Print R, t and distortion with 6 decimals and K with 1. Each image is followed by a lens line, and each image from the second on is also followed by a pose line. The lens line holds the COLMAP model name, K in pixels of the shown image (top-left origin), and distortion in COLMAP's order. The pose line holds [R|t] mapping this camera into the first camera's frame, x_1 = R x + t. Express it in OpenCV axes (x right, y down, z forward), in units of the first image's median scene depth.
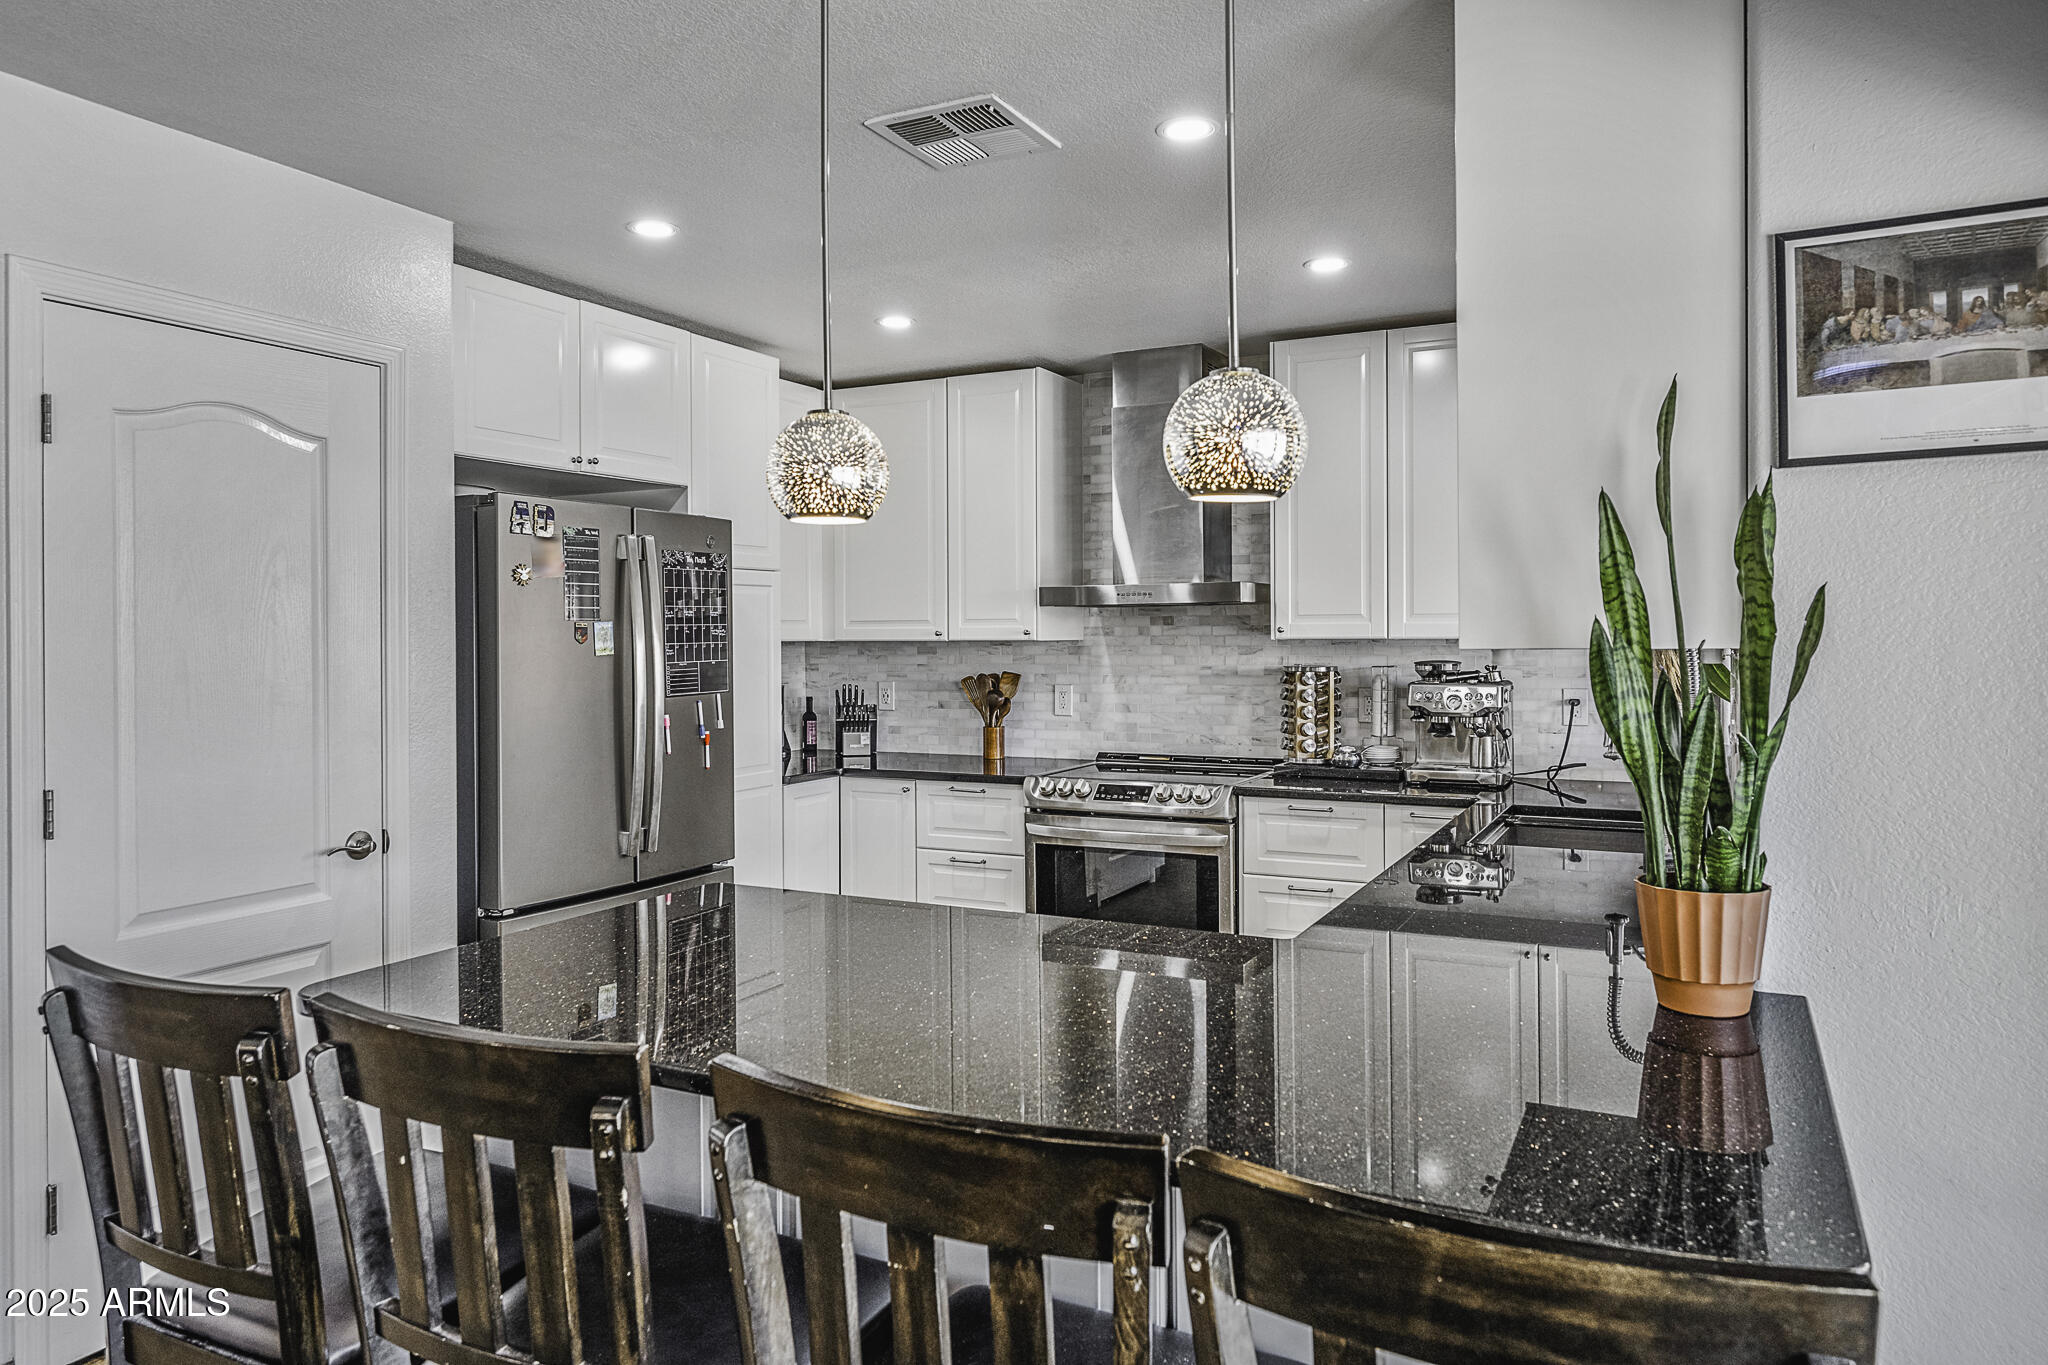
lens RADIAL K [[1310.7, 0, 1021.9], [0, 1310.7, 664.6], [0, 0, 1]] dist [0.007824, 0.001836]
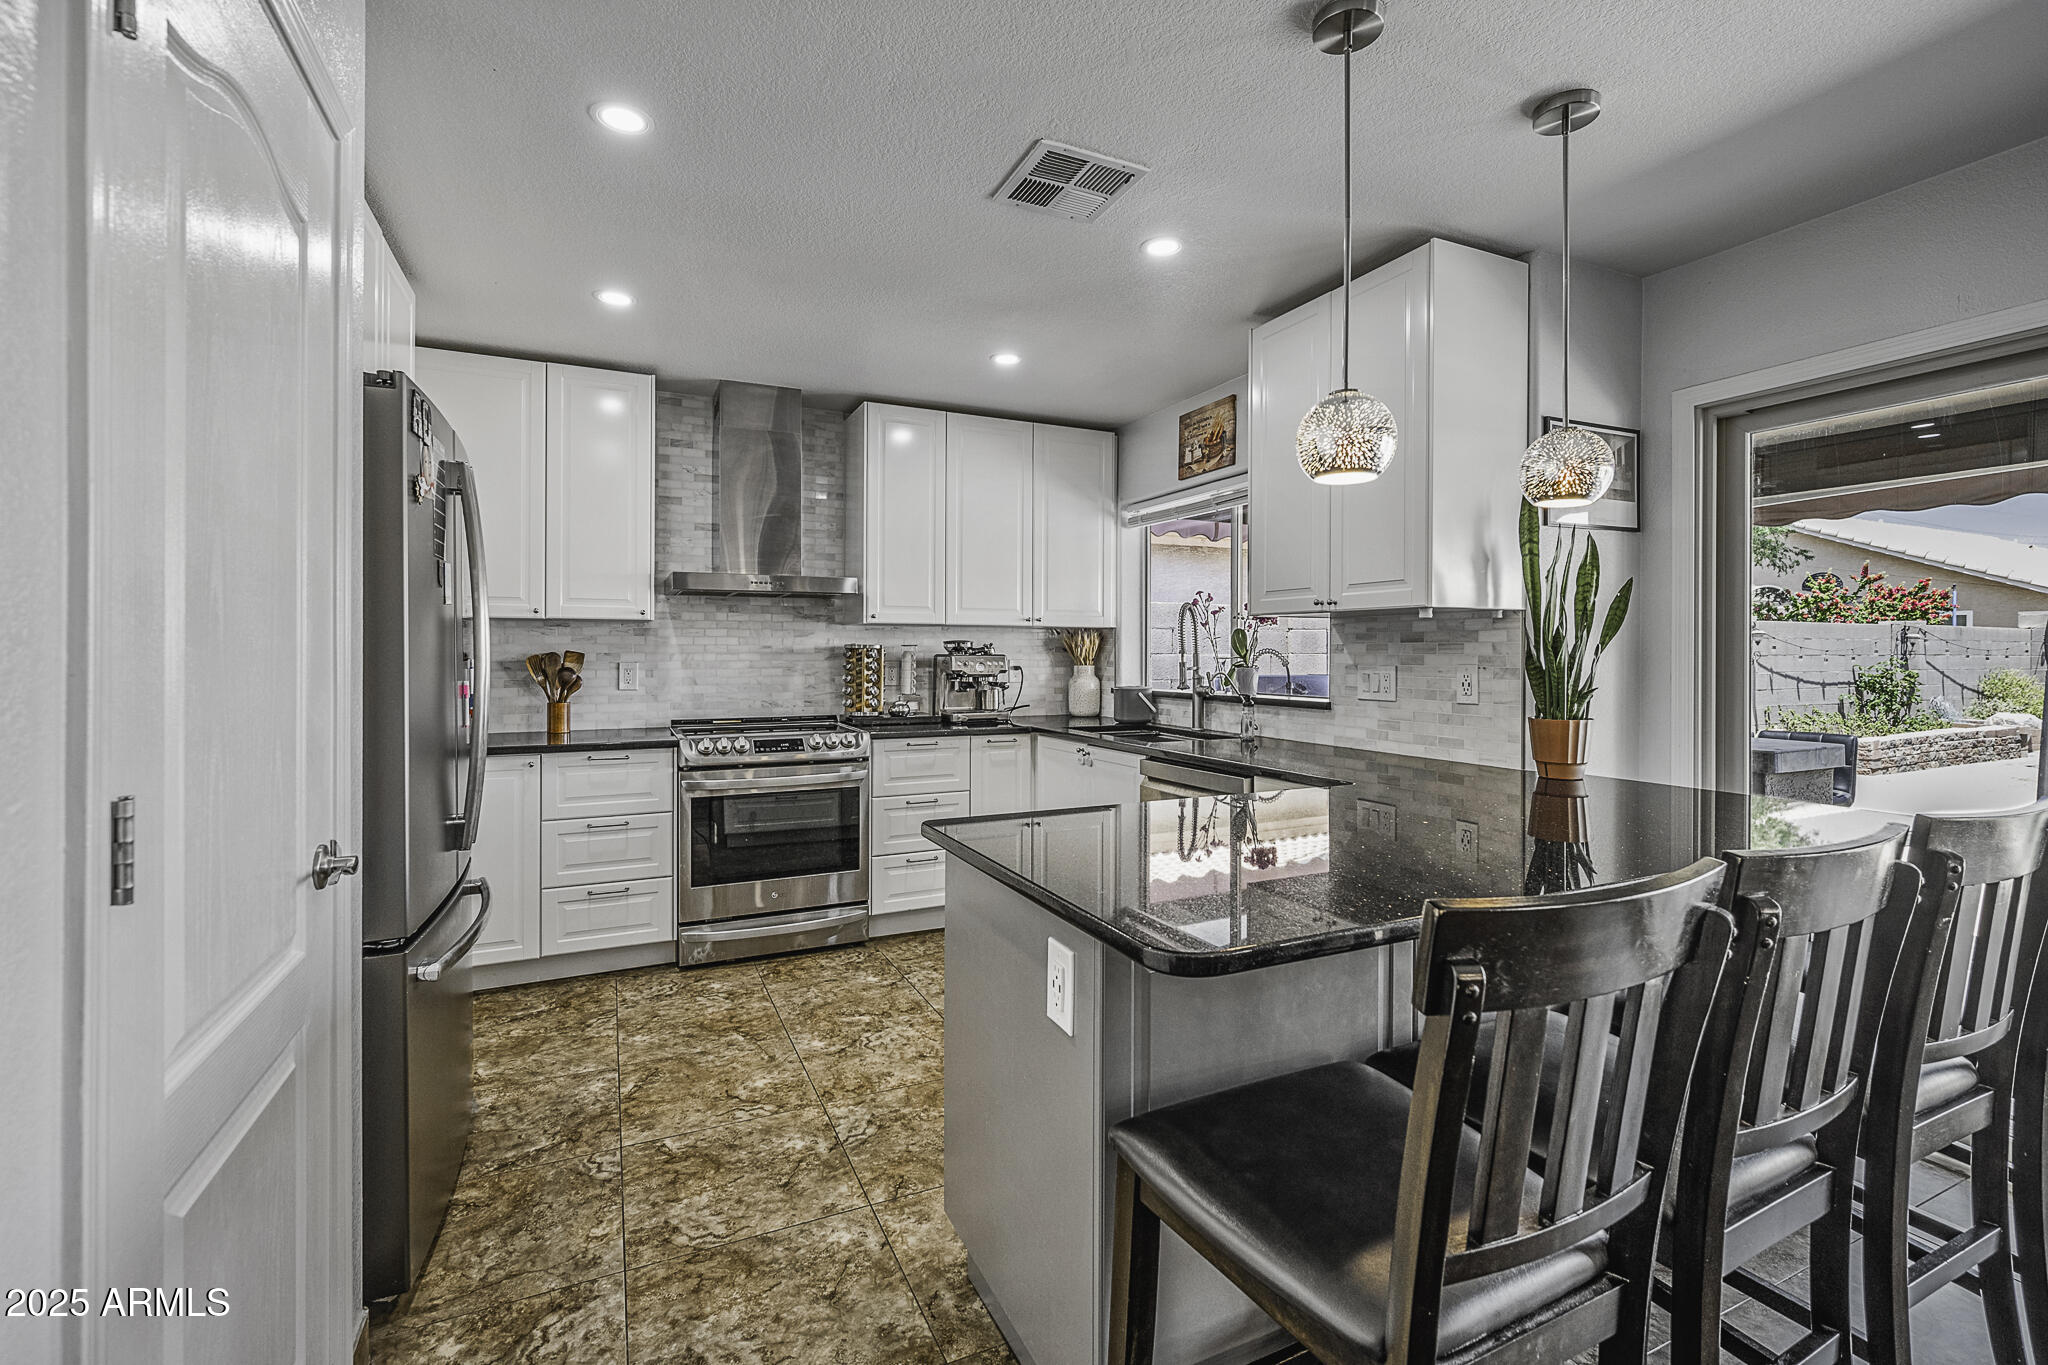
lens RADIAL K [[903.4, 0, 1026.8], [0, 903.4, 672.2], [0, 0, 1]] dist [-0.000208, 0.000575]
pose [[0.610328, -0.010482, 0.792080, -0.397164], [0.012514, 0.999915, 0.003590, 0.026812], [-0.792050, 0.007721, 0.610407, 0.275052]]
